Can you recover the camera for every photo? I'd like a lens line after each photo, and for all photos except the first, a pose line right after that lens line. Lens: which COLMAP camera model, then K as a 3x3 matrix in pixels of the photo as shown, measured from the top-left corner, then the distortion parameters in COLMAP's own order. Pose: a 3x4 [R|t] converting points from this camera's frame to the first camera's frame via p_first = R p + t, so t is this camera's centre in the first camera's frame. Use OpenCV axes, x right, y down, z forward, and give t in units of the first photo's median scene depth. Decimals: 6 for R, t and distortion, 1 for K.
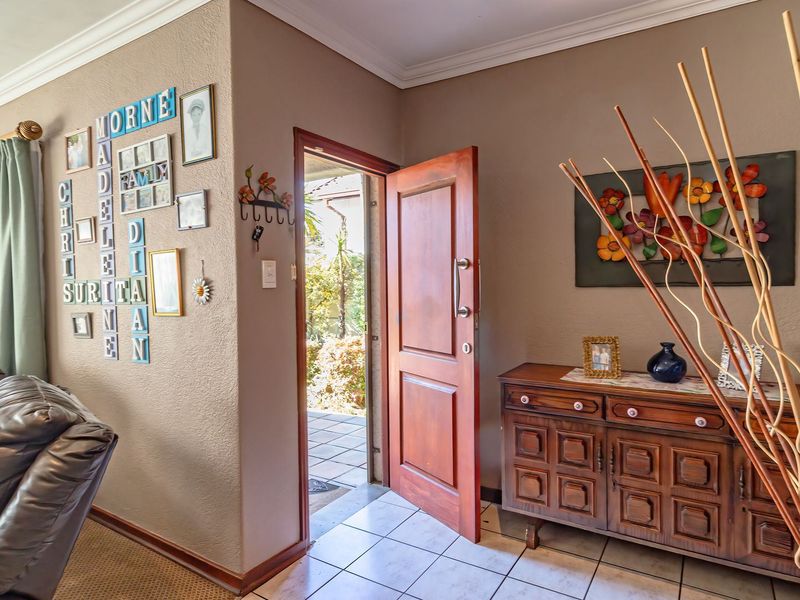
lens RADIAL K [[489.7, 0, 402.8], [0, 489.7, 291.8], [0, 0, 1]] dist [0.002495, 0.002224]
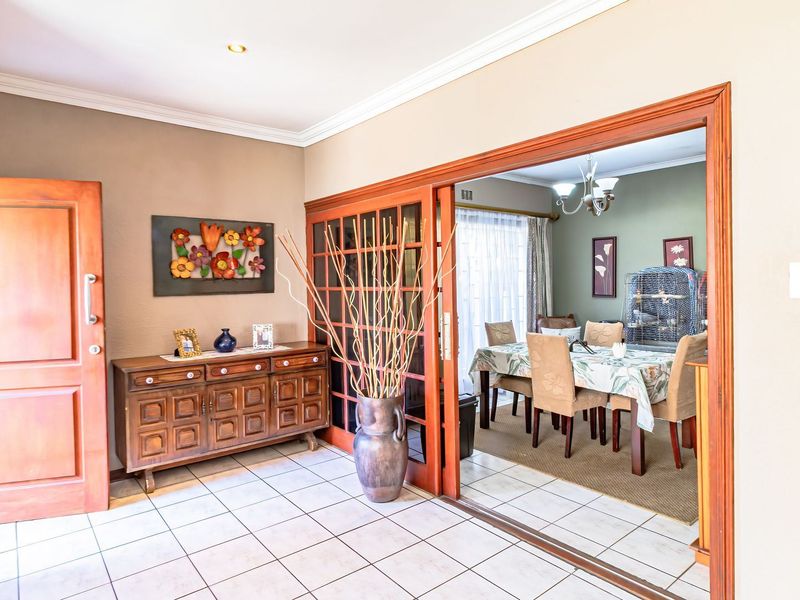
lens RADIAL K [[489.7, 0, 402.1], [0, 489.7, 294.4], [0, 0, 1]] dist [0.002495, 0.002224]
pose [[0.330391, -0.017885, 0.943675, -0.793881], [0.034016, 0.999397, 0.007031, -0.001937], [-0.943231, 0.029777, 0.330800, -0.105509]]
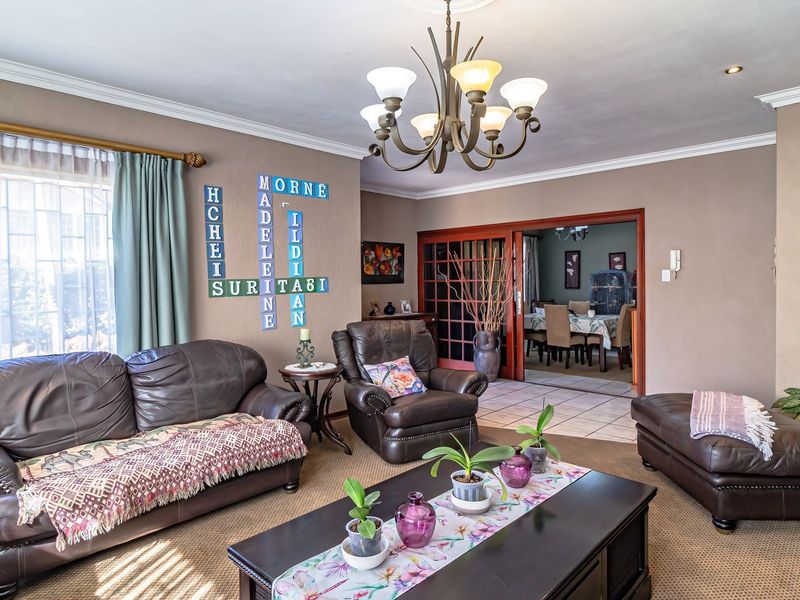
lens RADIAL K [[489.7, 0, 399.7], [0, 489.7, 295.6], [0, 0, 1]] dist [0.002495, 0.002224]
pose [[0.216311, -0.020276, 0.976114, -2.338006], [0.032079, 0.999392, 0.013651, 0.023634], [-0.975797, 0.028360, 0.216830, 0.273918]]
